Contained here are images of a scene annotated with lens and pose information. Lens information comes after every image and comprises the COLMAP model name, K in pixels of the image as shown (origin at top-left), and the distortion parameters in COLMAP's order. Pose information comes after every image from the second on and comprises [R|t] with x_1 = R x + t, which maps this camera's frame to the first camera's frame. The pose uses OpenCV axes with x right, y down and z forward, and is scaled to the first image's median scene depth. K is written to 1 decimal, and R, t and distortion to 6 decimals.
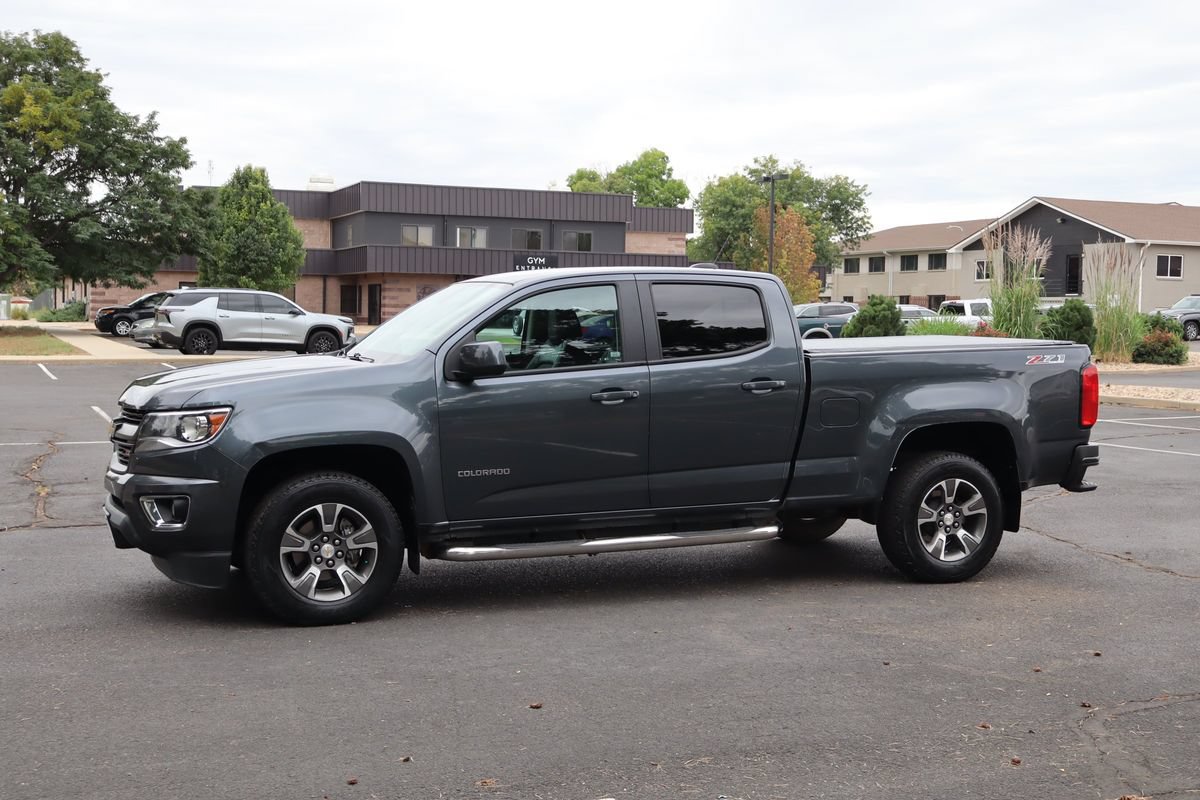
lens RADIAL K [[1499.1, 0, 600.0], [0, 1499.1, 400.0], [0, 0, 1]] dist [-0.010706, -0.019824]
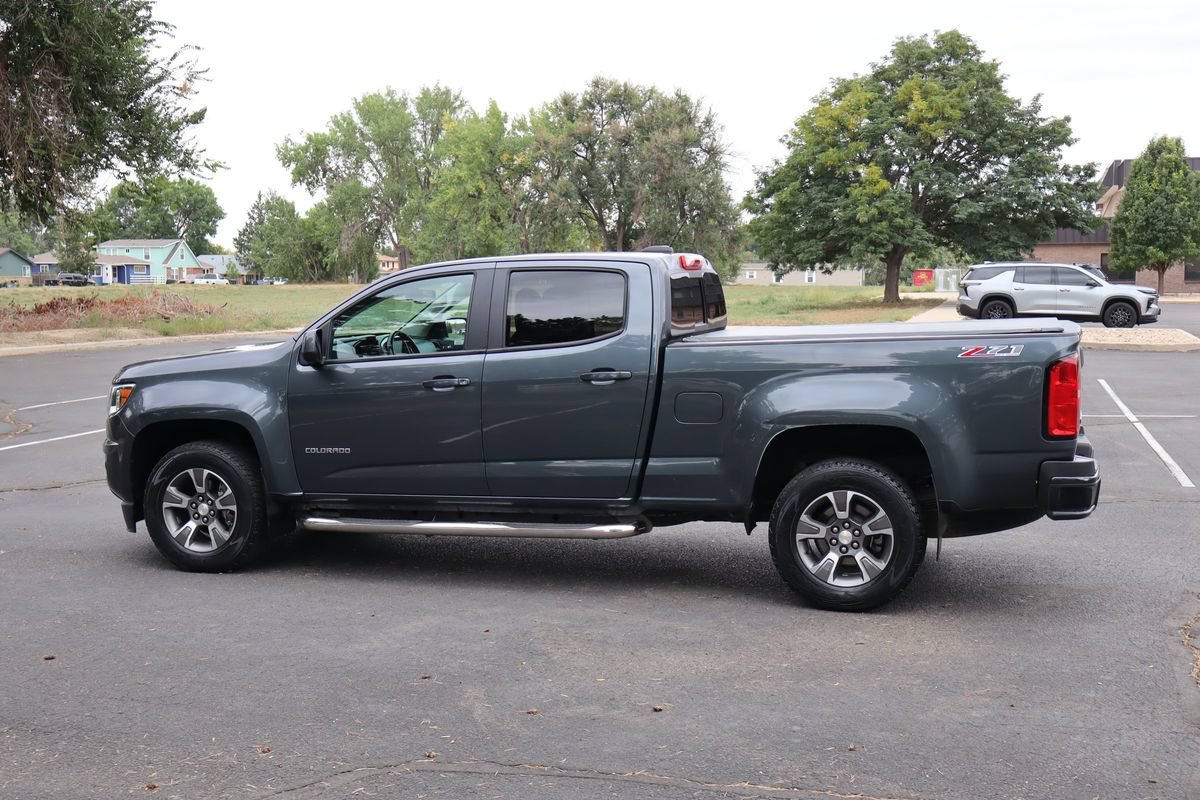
lens RADIAL K [[1385.1, 0, 600.0], [0, 1385.1, 400.0], [0, 0, 1]] dist [0.012045, -0.034481]
pose [[0.775124, 0.035734, -0.630798, 0.134036], [-0.019212, 0.999271, 0.033001, -0.004780], [0.631517, -0.013461, 0.775245, 0.064677]]
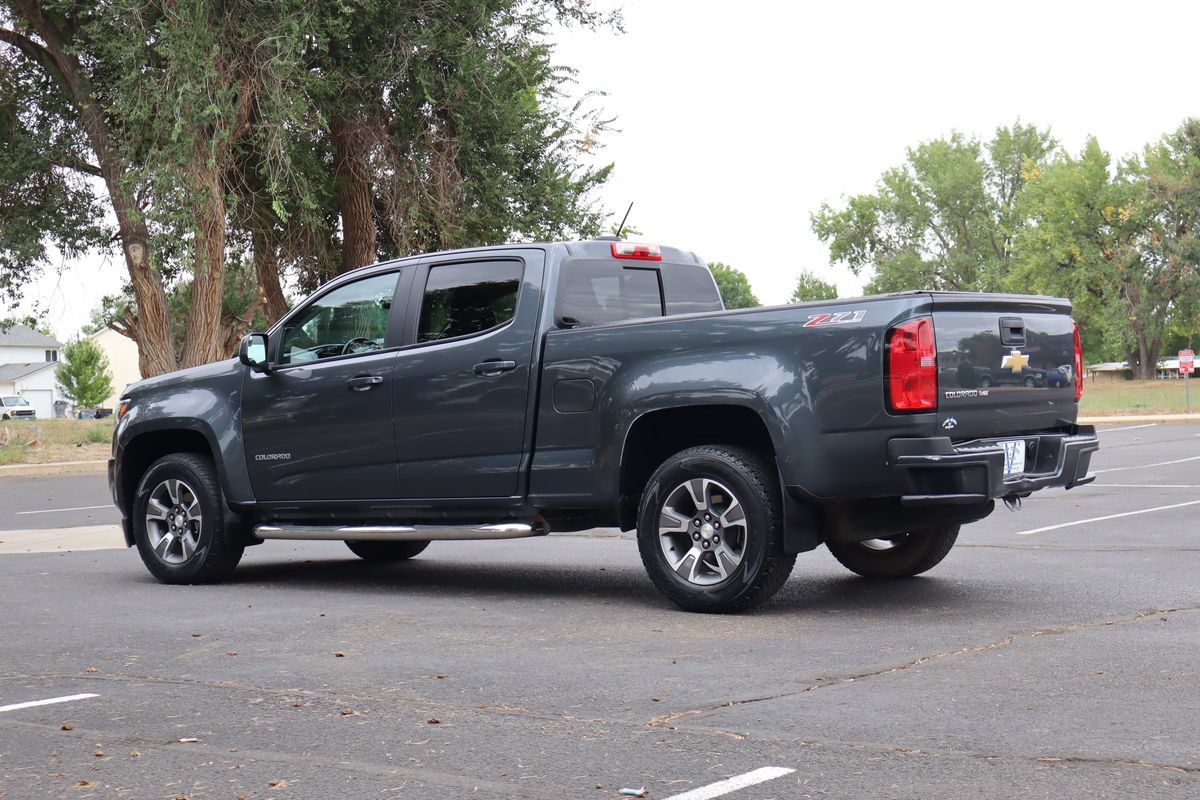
lens RADIAL K [[1836.7, 0, 600.0], [0, 1836.7, 400.0], [0, 0, 1]] dist [0.013316, 0.008722]
pose [[0.501930, -0.029147, -0.864417, 0.223237], [-0.012341, 0.999089, -0.040854, 0.011056], [0.864820, 0.031174, 0.501113, 0.101647]]
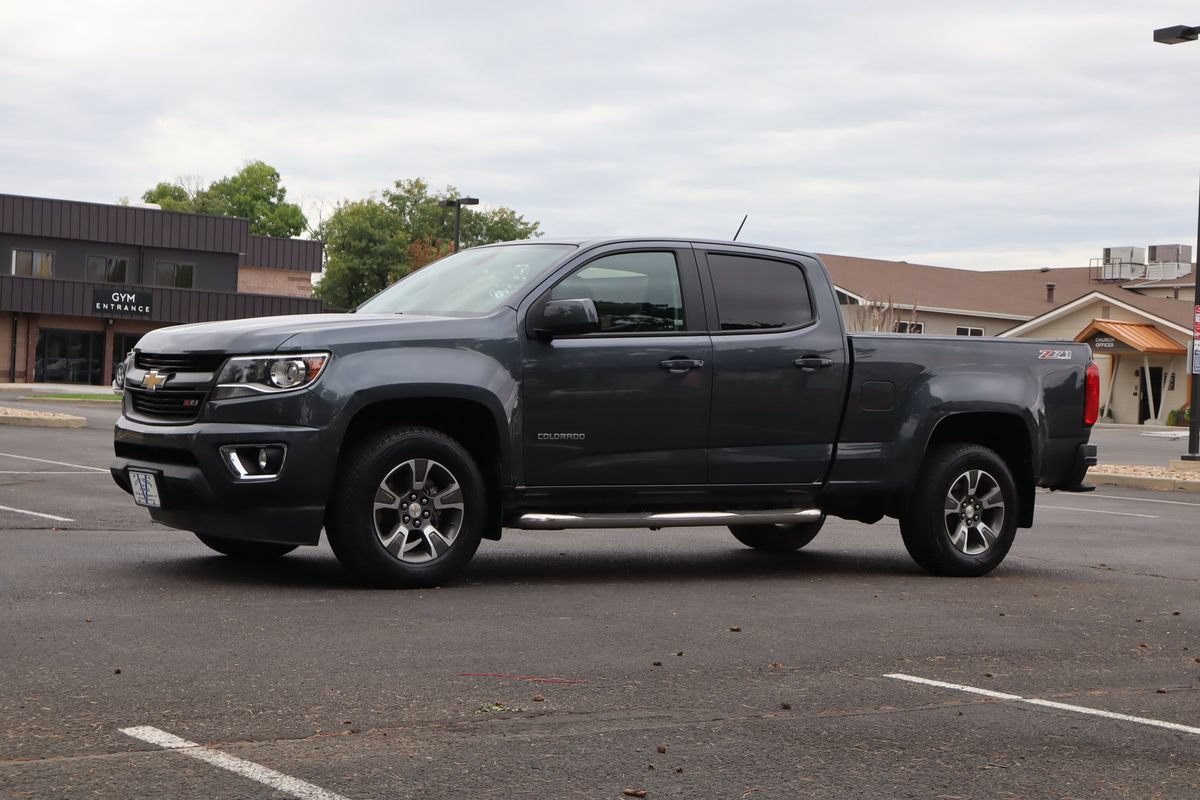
lens RADIAL K [[1968.9, 0, 600.0], [0, 1968.9, 400.0], [0, 0, 1]] dist [-0.009369, 0.033117]
pose [[0.974161, 0.030604, 0.223772, -0.063132], [-0.018935, 0.998356, -0.054108, 0.017476], [-0.225060, 0.048473, 0.973138, -0.043191]]
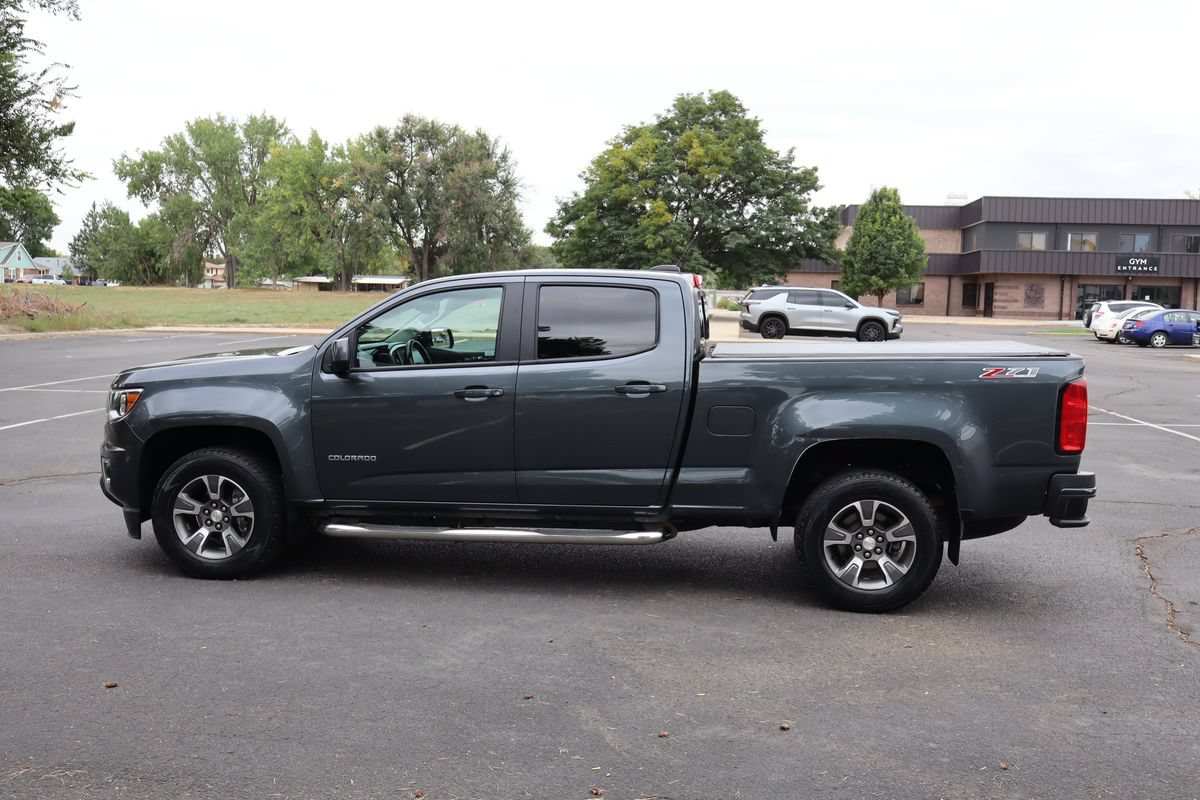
lens RADIAL K [[1175.9, 0, 600.0], [0, 1175.9, 400.0], [0, 0, 1]] dist [0.001928, -0.008477]
pose [[0.870363, 0.048853, -0.489982, 0.094525], [-0.037681, 0.998756, 0.032645, -0.005471], [0.490968, -0.009950, 0.871121, 0.063594]]
